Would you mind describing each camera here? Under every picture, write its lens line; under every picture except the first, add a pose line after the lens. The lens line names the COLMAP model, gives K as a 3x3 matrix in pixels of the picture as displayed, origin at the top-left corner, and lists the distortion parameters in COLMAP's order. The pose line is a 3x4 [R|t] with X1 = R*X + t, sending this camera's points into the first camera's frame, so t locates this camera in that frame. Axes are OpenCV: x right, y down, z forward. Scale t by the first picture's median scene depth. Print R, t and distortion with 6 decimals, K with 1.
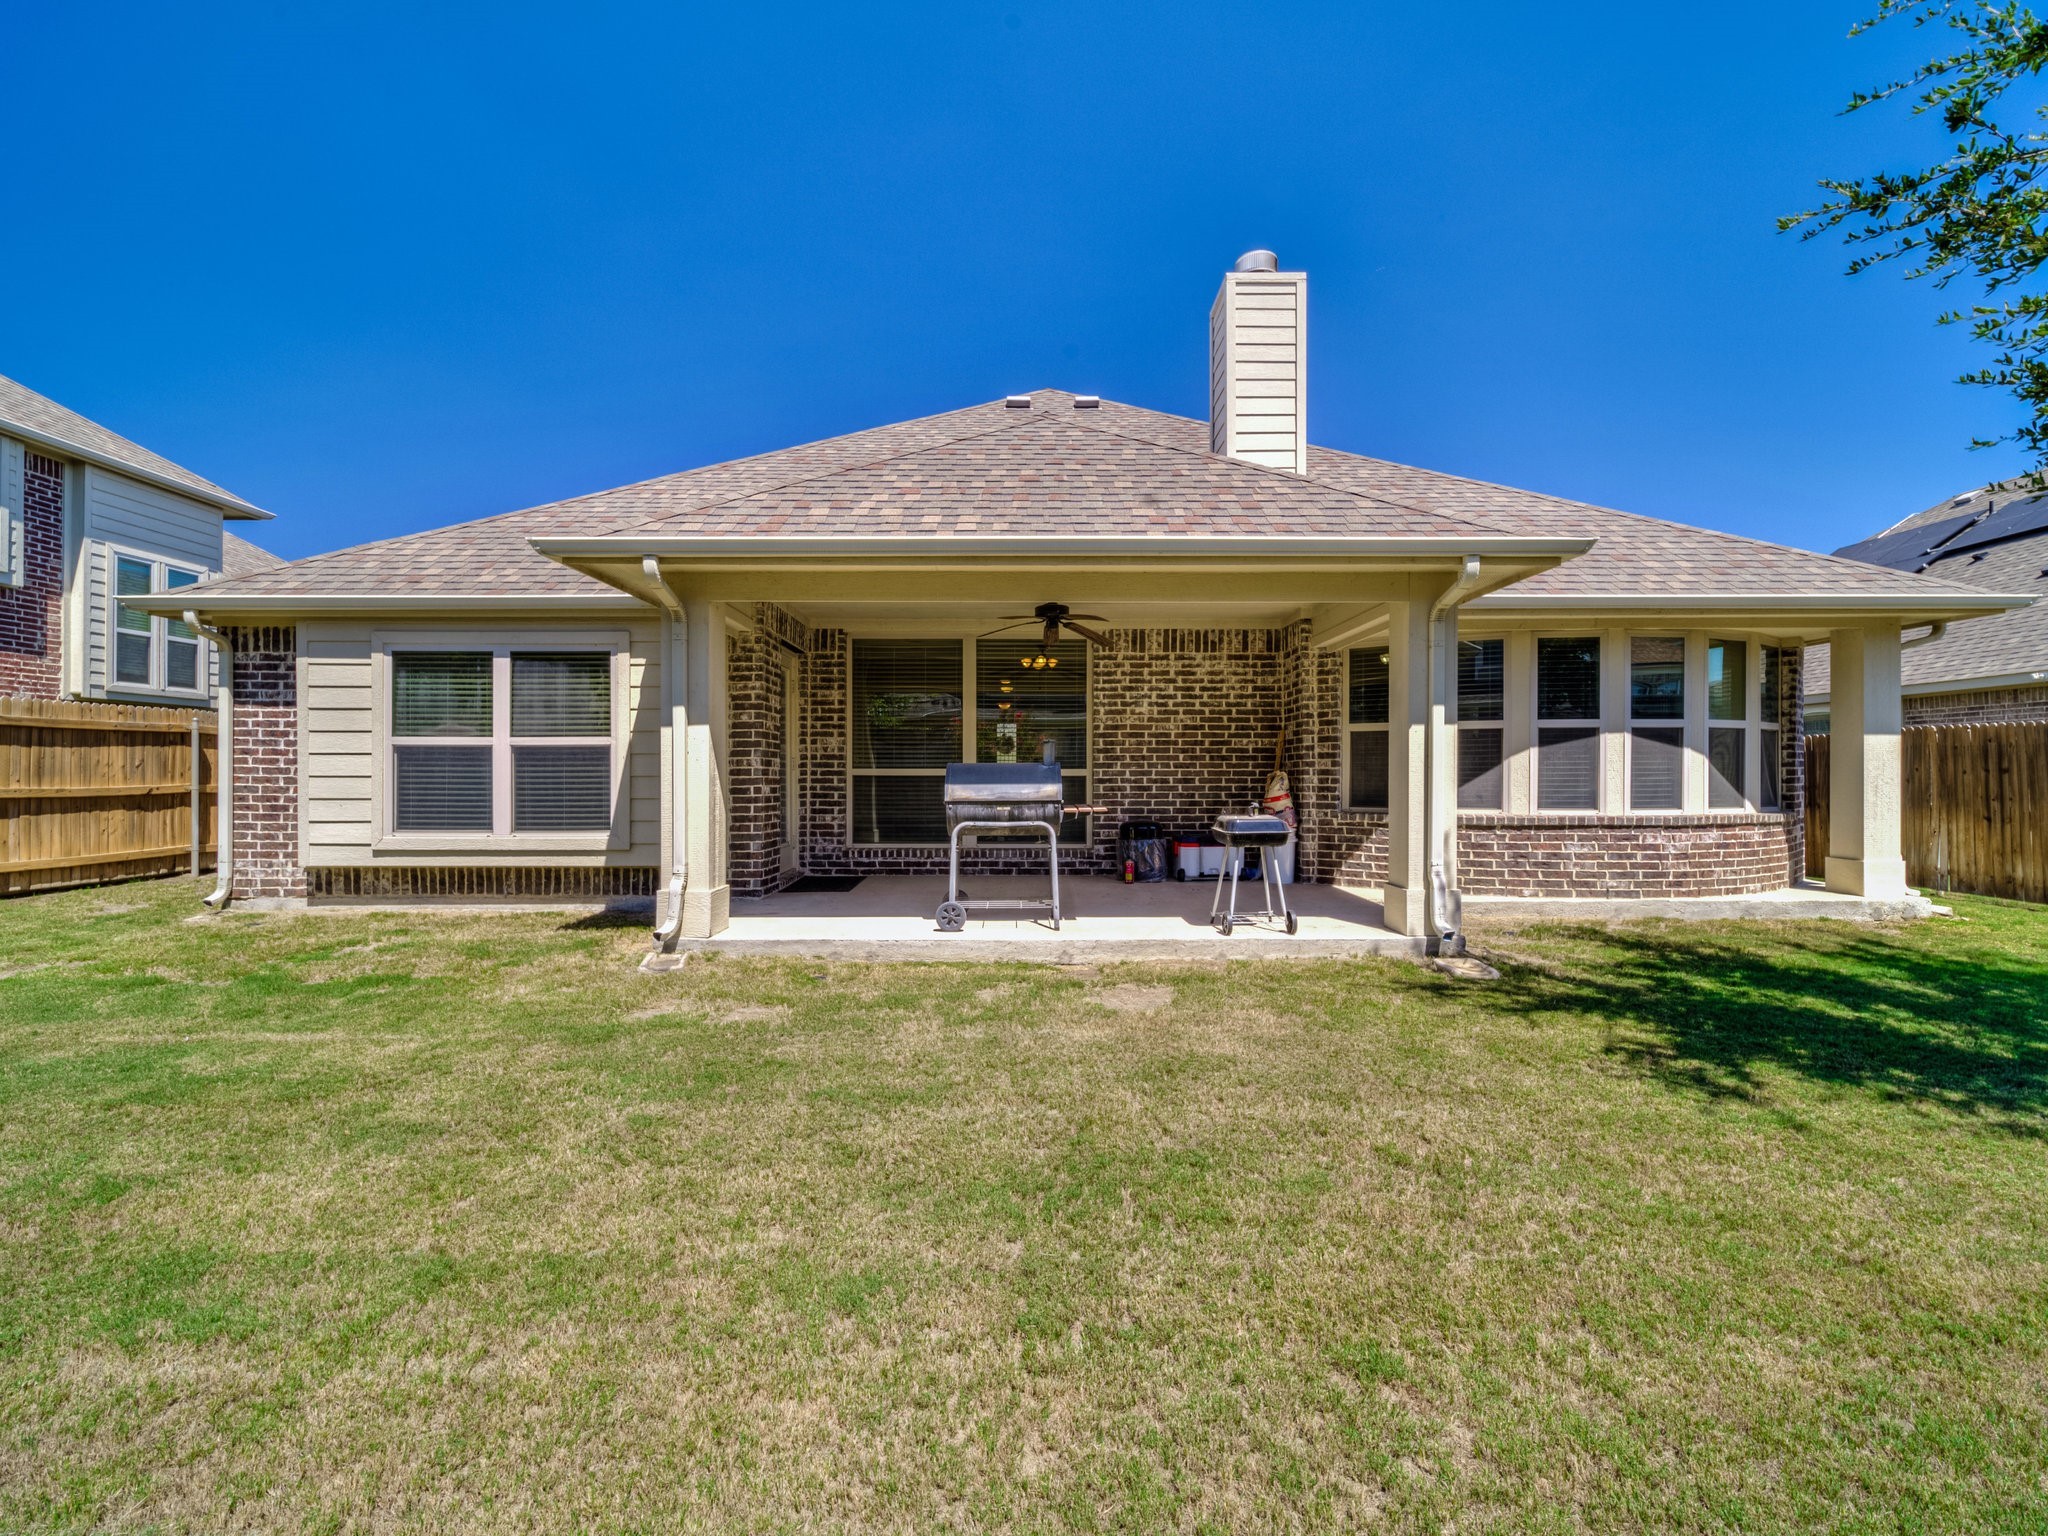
lens RADIAL K [[874.2, 0, 1031.7], [0, 874.2, 824.2], [0, 0, 1]] dist [0.001828, 0.000155]
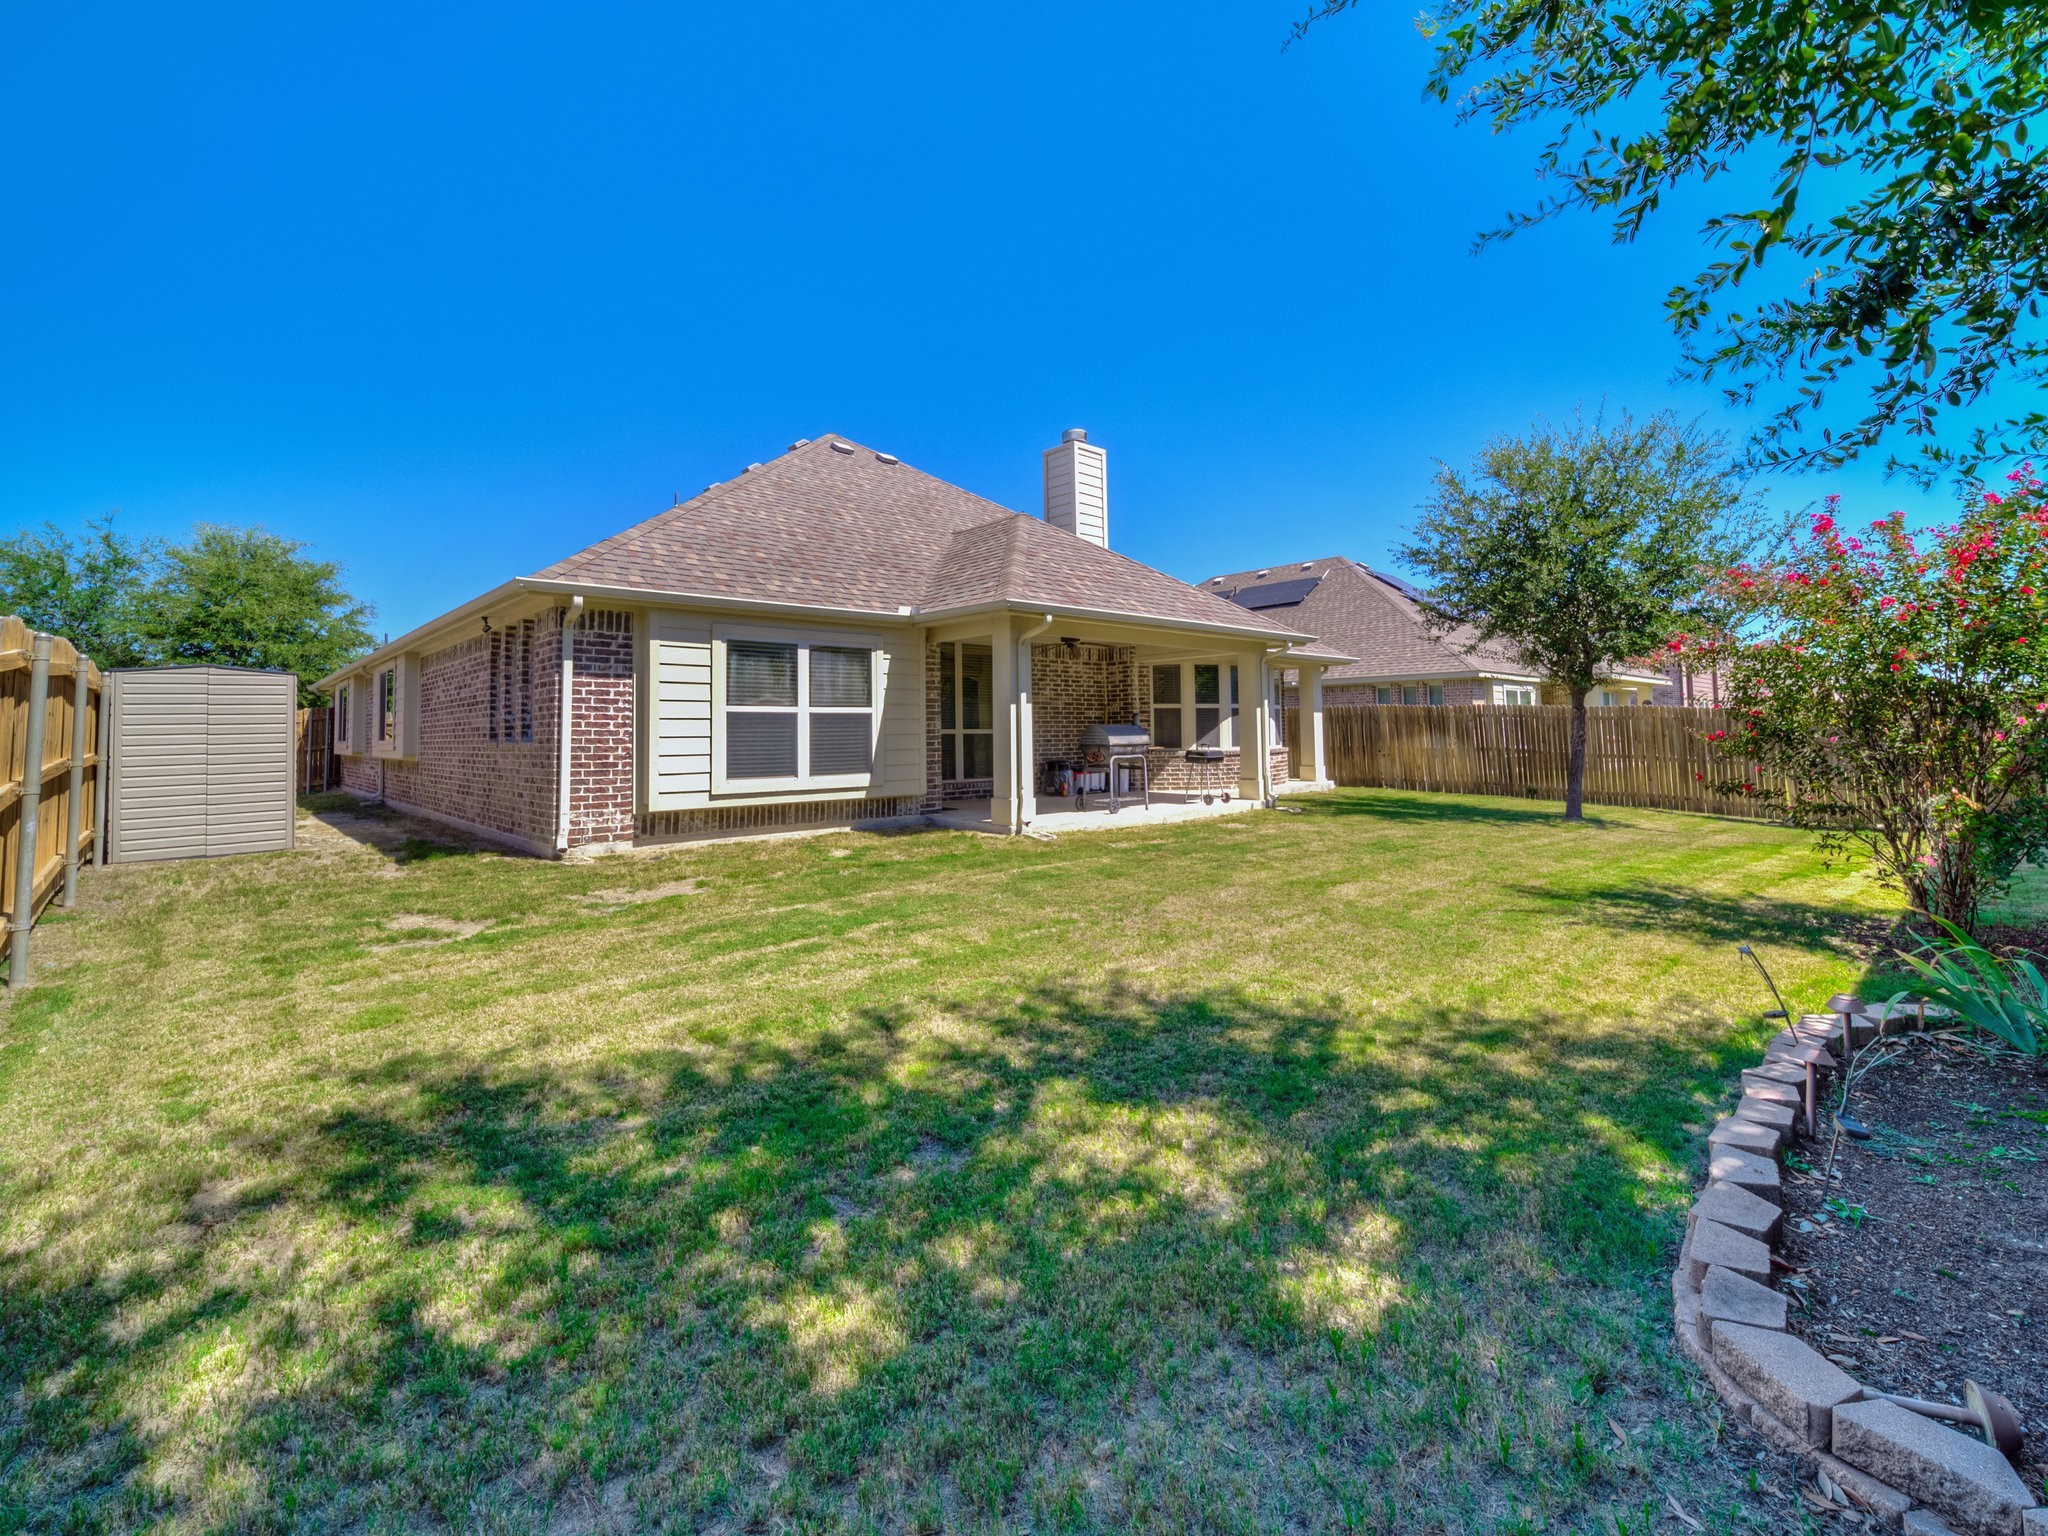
lens RADIAL K [[853.7, 0, 1025.7], [0, 853.7, 767.8], [0, 0, 1]] dist [-0.000706, -0.000441]
pose [[0.751040, -0.034782, 0.659340, -1.188276], [0.047273, 0.998881, -0.001155, 0.012920], [-0.658563, 0.032037, 0.751844, -0.218655]]
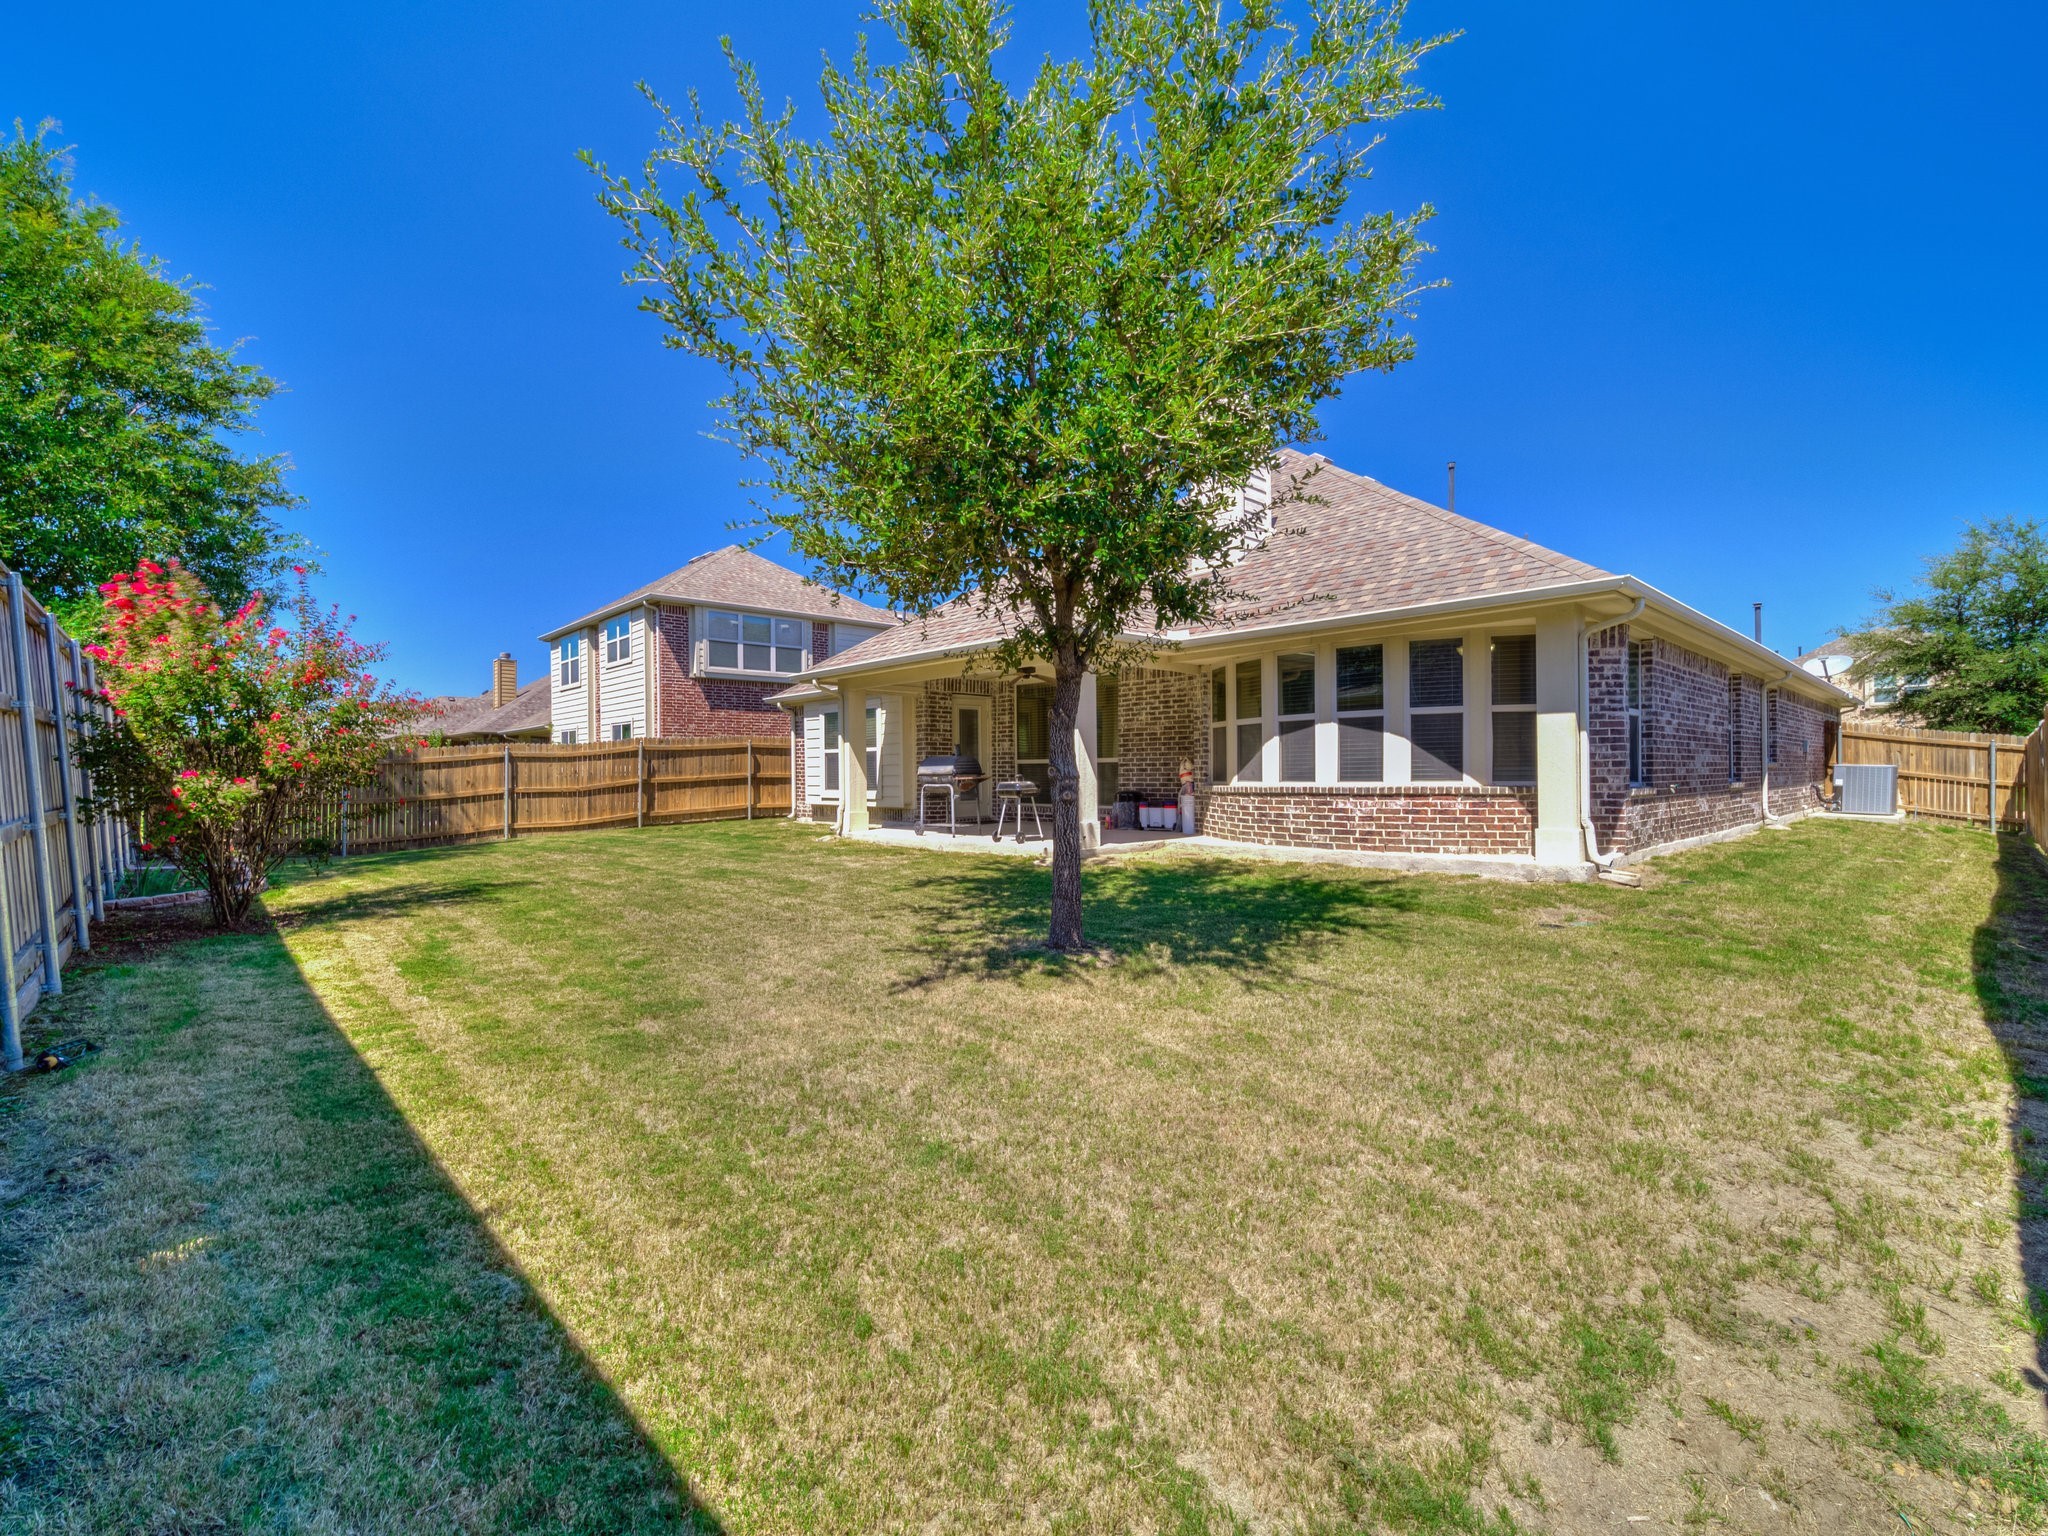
lens RADIAL K [[891.8, 0, 1056.5], [0, 891.8, 773.2], [0, 0, 1]] dist [-0.009500, 0.000242]
pose [[0.700828, -0.005262, -0.713311, 1.378966], [-0.027037, 0.999058, -0.033934, 0.027789], [0.712818, 0.043068, 0.700026, -0.226871]]
